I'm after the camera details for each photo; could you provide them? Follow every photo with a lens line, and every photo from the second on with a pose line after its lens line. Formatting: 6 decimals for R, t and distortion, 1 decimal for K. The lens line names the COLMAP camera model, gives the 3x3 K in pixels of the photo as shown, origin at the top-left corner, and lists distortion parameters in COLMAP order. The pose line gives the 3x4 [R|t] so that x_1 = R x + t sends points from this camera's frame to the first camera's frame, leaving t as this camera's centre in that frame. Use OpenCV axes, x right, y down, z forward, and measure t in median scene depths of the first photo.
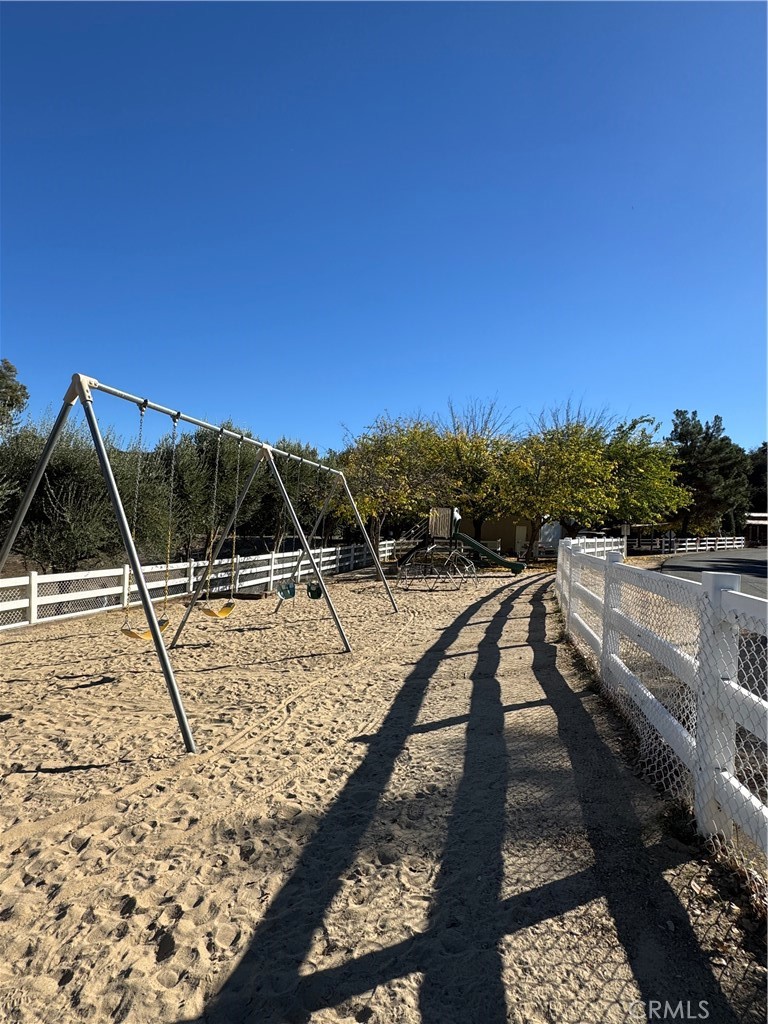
lens RADIAL K [[538.8, 0, 381.8], [0, 538.8, 513.2], [0, 0, 1]] dist [-0.002177, -0.000181]
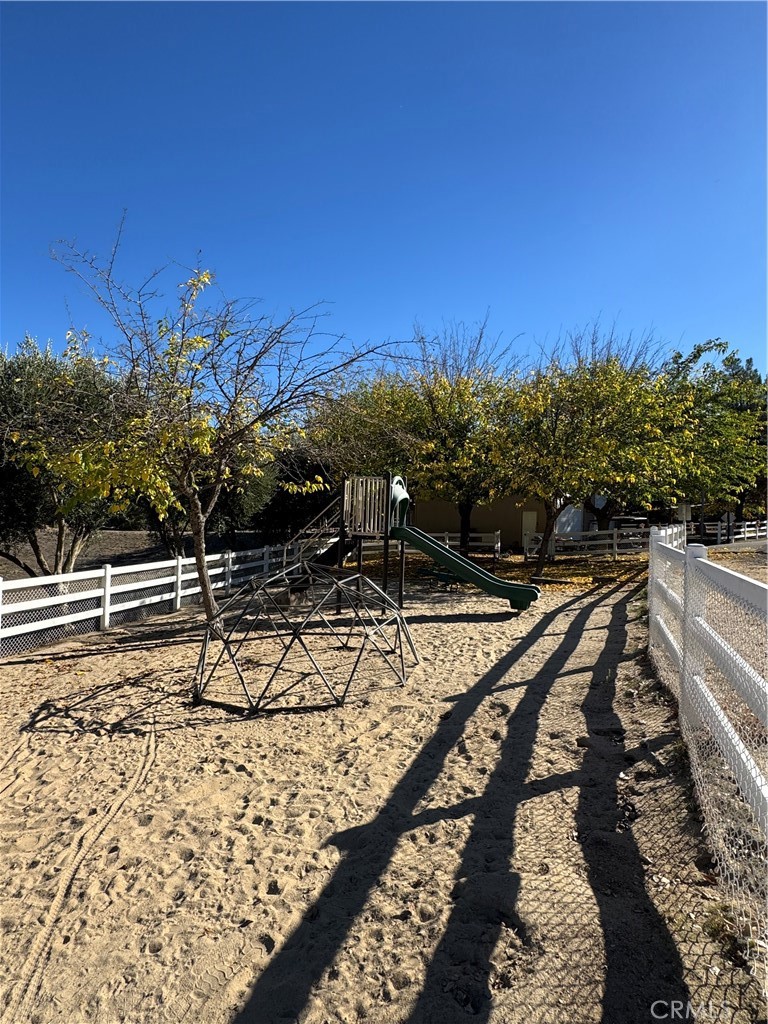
lens RADIAL K [[538.8, 0, 386.2], [0, 538.8, 514.0], [0, 0, 1]] dist [-0.002177, -0.000181]
pose [[0.999641, -0.025553, -0.008005, 0.095241], [0.025708, 0.999470, 0.019983, 0.010788], [0.007490, -0.020182, 0.999768, 0.363965]]
